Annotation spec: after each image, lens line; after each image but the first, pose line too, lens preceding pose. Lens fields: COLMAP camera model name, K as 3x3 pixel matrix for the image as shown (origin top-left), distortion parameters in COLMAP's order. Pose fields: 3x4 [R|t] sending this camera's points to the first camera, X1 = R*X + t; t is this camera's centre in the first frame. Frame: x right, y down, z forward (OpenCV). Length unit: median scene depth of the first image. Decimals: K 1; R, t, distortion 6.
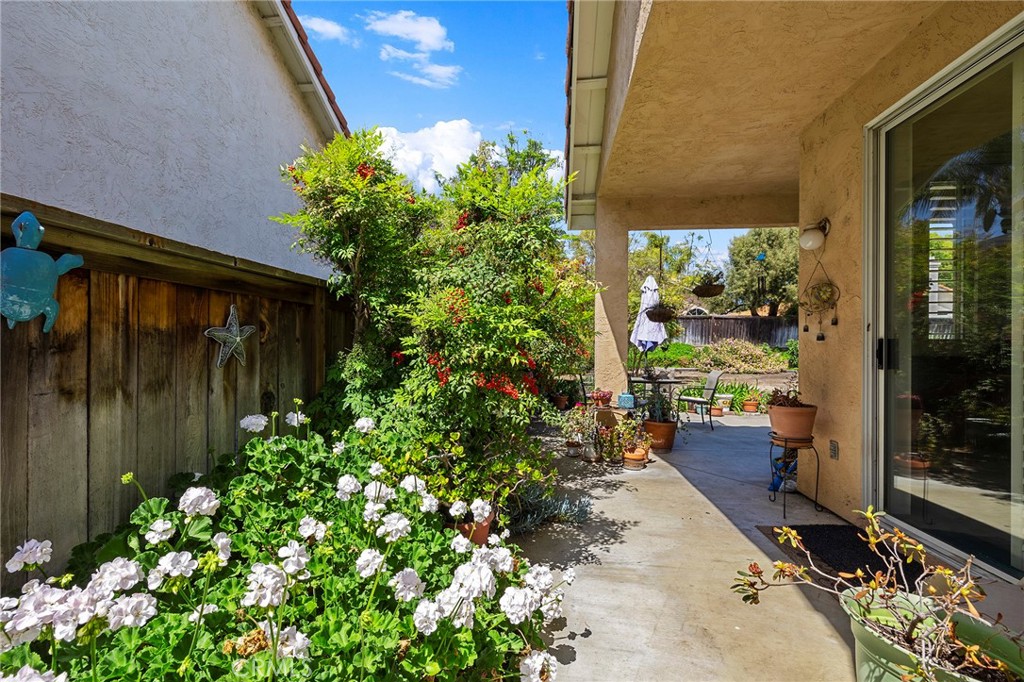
lens RADIAL K [[434.4, 0, 502.9], [0, 434.4, 345.2], [0, 0, 1]] dist [0.001520, 0.000293]
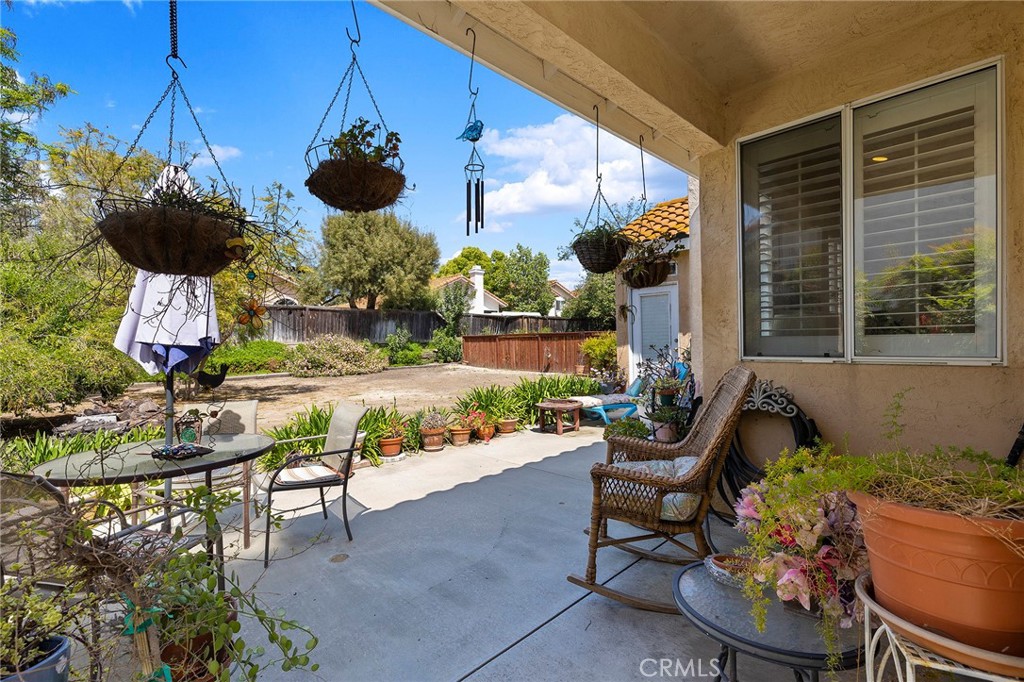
lens RADIAL K [[434.4, 0, 501.3], [0, 434.4, 344.9], [0, 0, 1]] dist [0.001520, 0.000293]
pose [[0.633989, -0.029743, 0.772770, 0.086520], [0.022070, 0.999549, 0.020365, -0.004276], [-0.773027, 0.004144, 0.634359, 0.213279]]
